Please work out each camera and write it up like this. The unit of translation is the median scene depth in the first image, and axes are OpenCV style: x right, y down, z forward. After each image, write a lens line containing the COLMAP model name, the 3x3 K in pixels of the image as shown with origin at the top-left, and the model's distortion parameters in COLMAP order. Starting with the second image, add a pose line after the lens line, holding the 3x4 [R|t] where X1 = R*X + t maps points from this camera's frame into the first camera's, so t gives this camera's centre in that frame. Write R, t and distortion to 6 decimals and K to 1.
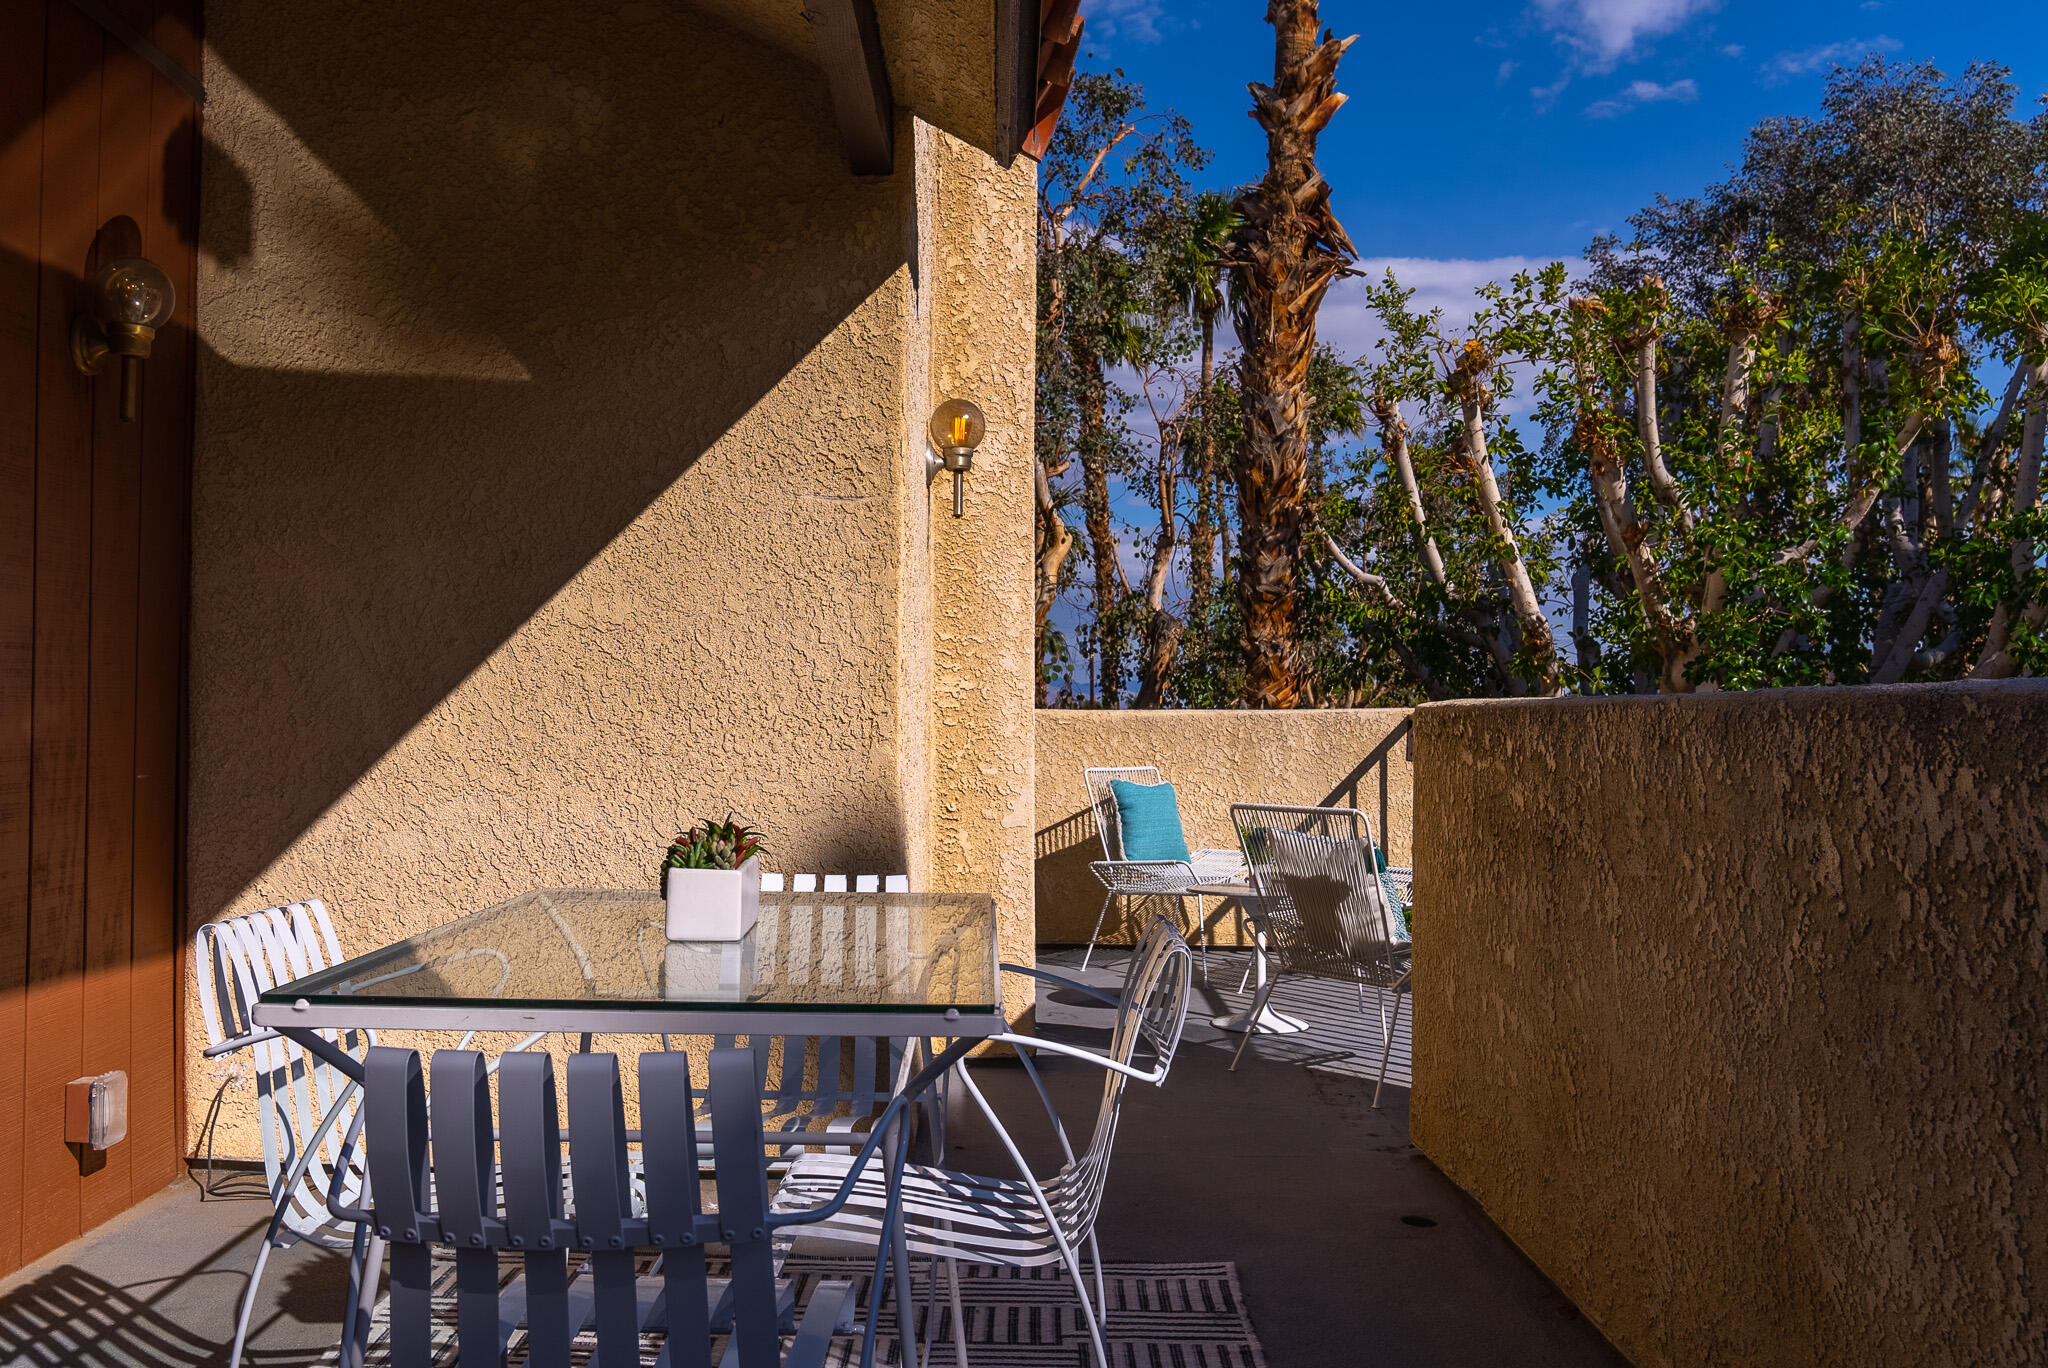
lens RADIAL K [[1710.8, 0, 1021.6], [0, 1710.8, 678.5], [0, 0, 1]] dist [-0.019527, 0.023987]
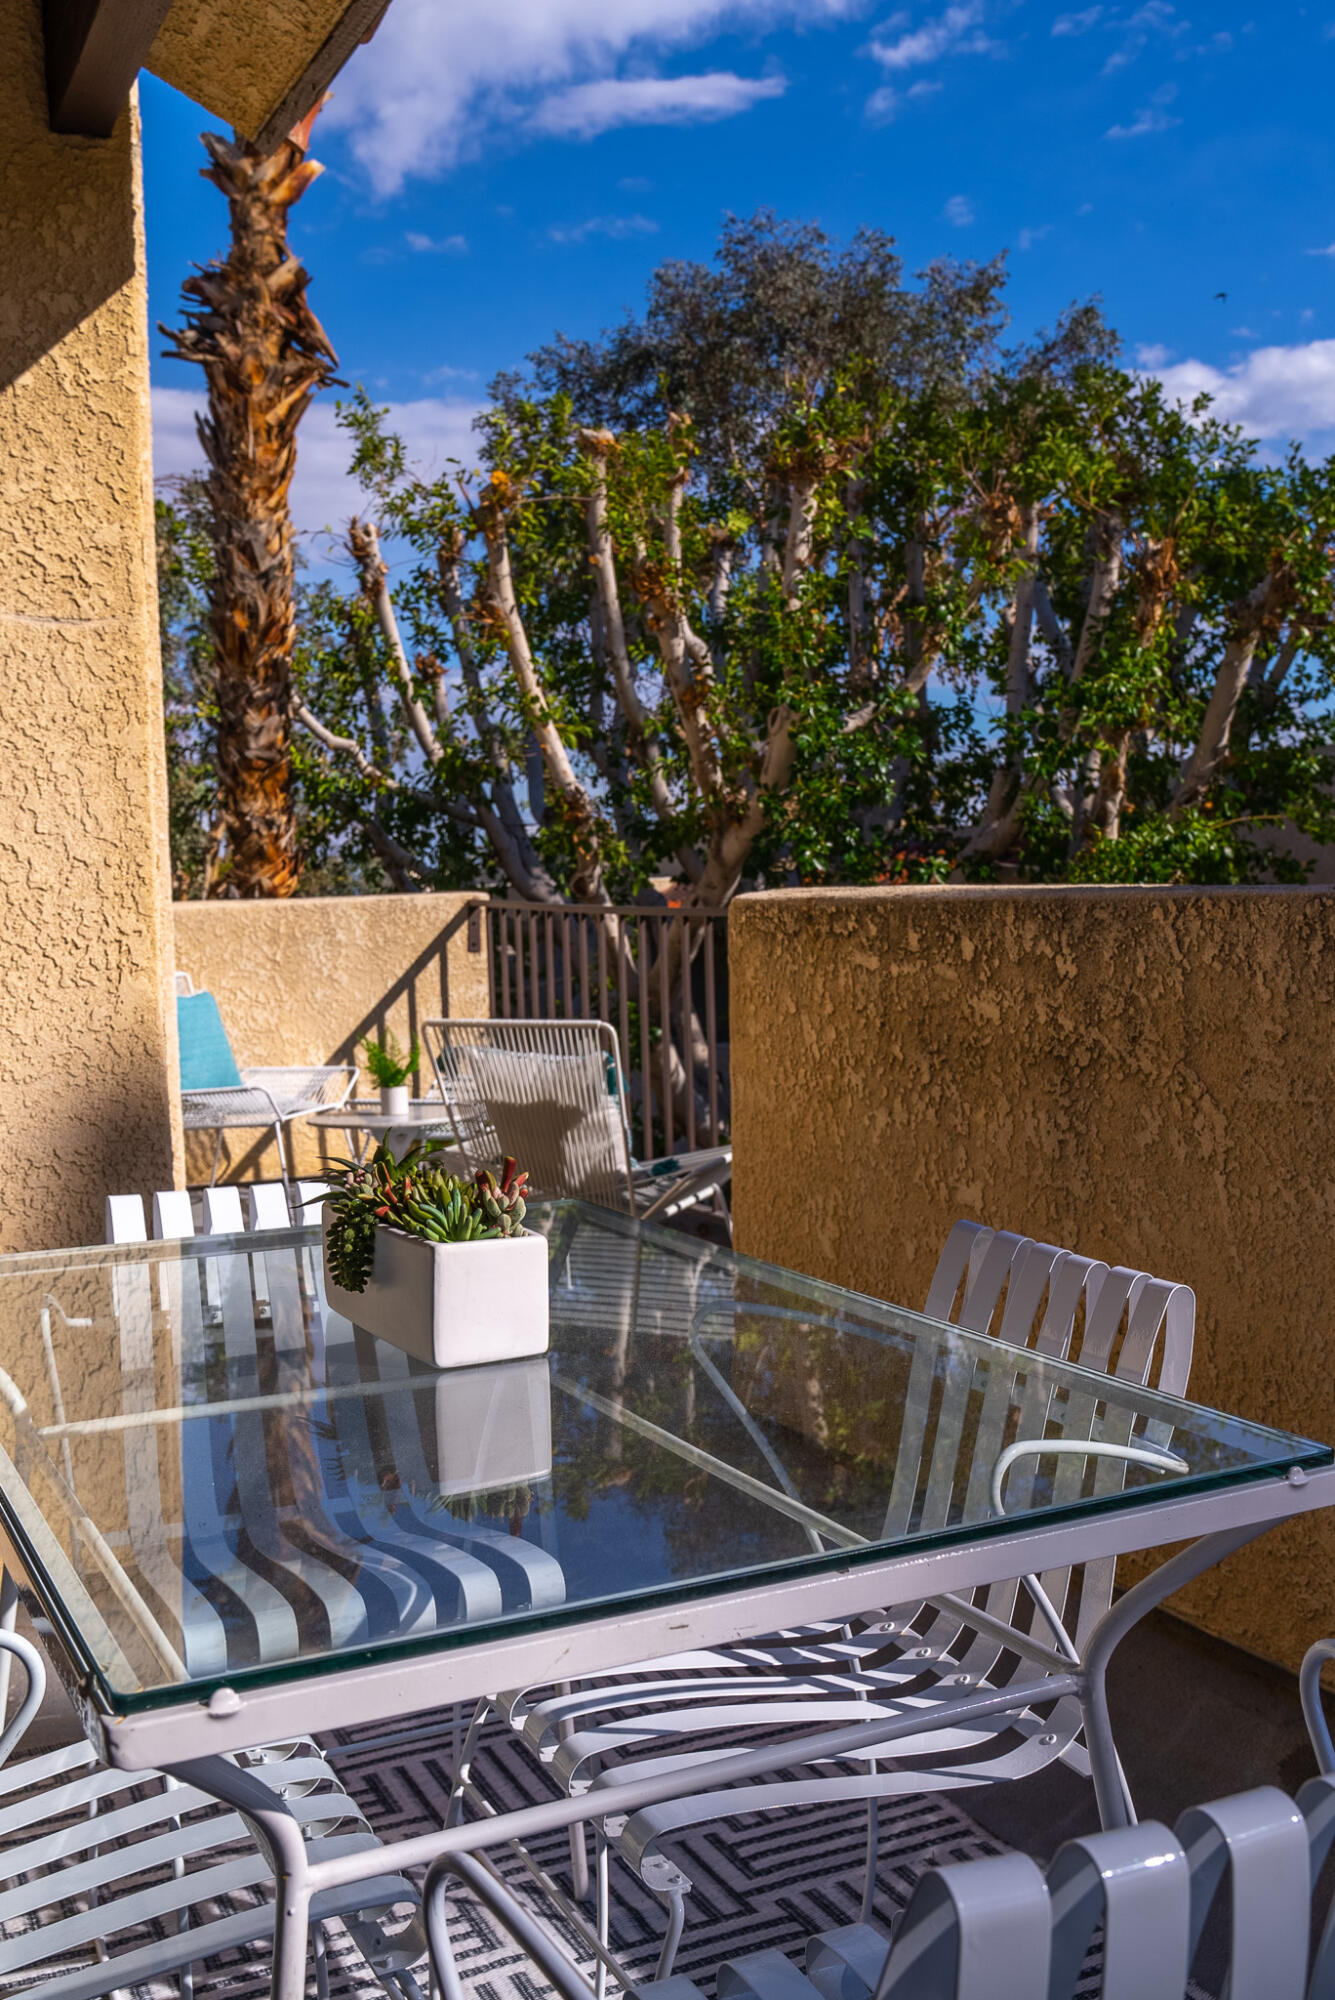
lens RADIAL K [[1844.5, 0, 668.2], [0, 1844.5, 1012.1], [0, 0, 1]] dist [-0.000253, 0.000000]
pose [[0.899865, -0.055229, 0.432658, -0.076250], [0.017612, 0.995743, 0.090476, -0.004221], [-0.435813, -0.073796, 0.897007, 0.078931]]
